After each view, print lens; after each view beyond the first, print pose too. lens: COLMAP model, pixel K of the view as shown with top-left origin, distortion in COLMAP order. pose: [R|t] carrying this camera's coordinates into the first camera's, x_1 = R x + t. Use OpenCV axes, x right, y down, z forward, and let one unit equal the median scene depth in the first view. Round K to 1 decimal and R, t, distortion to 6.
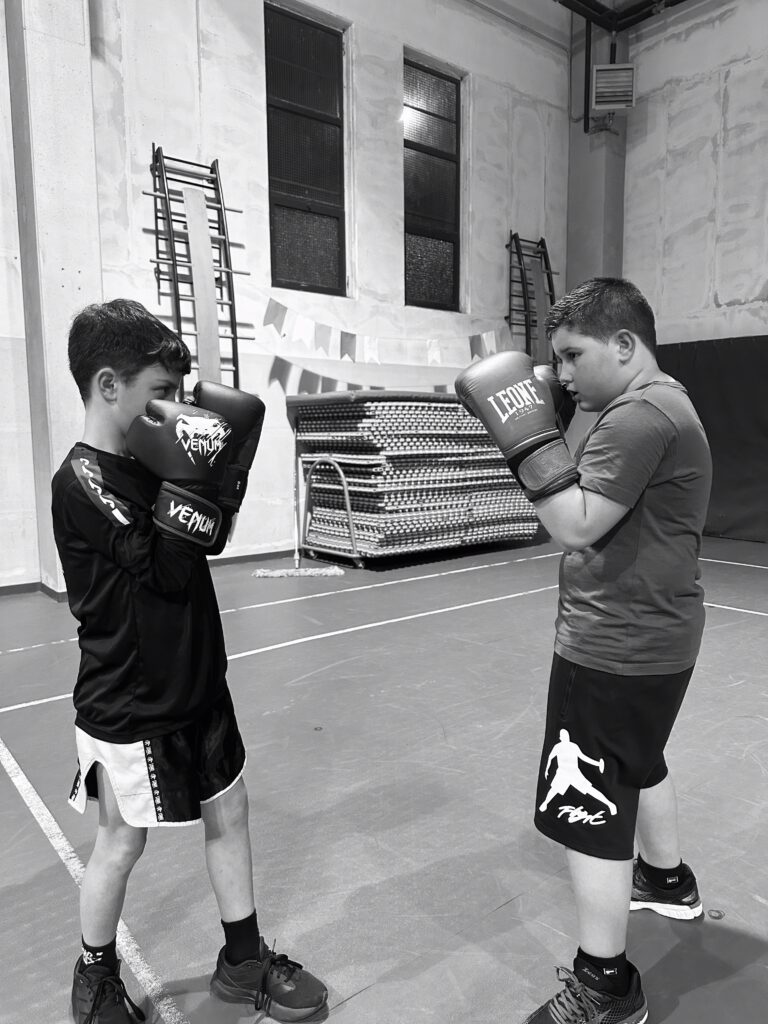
lens RADIAL K [[733.9, 0, 379.6], [0, 733.9, 530.7], [0, 0, 1]] dist [0.011664, -0.028996]
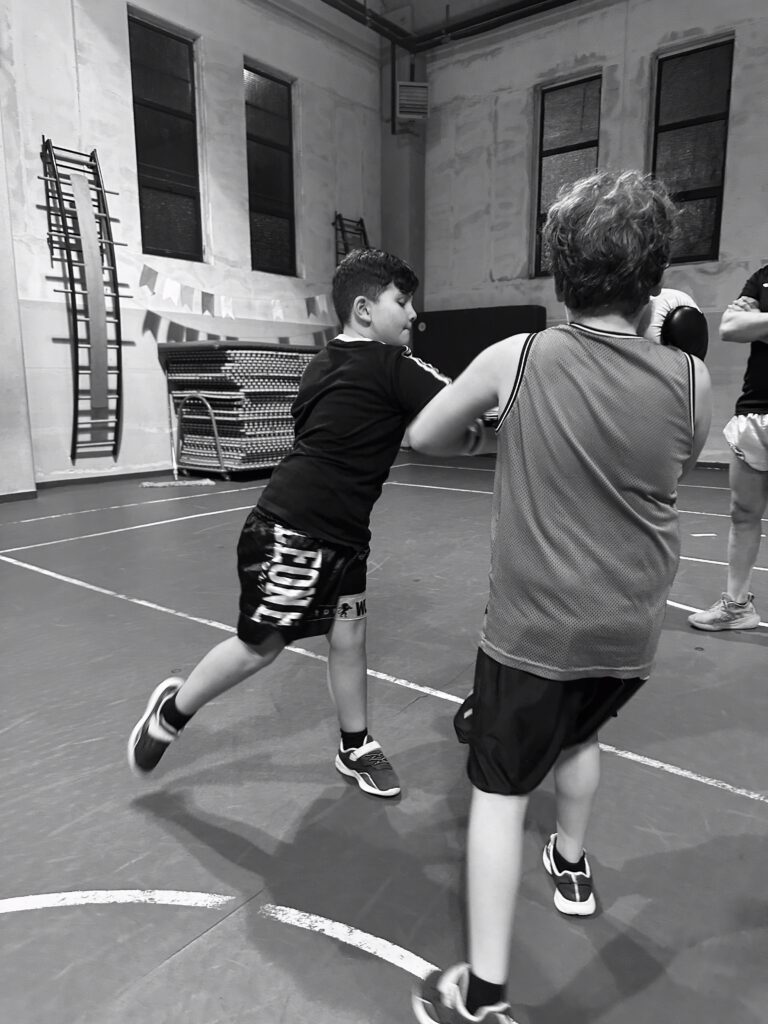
lens RADIAL K [[733.9, 0, 403.7], [0, 733.9, 524.5], [0, 0, 1]] dist [0.011664, -0.028996]
pose [[0.969477, -0.040450, 0.241824, -0.037363], [0.025069, 0.997482, 0.066347, 0.046206], [-0.243898, -0.058260, 0.968049, -0.304416]]
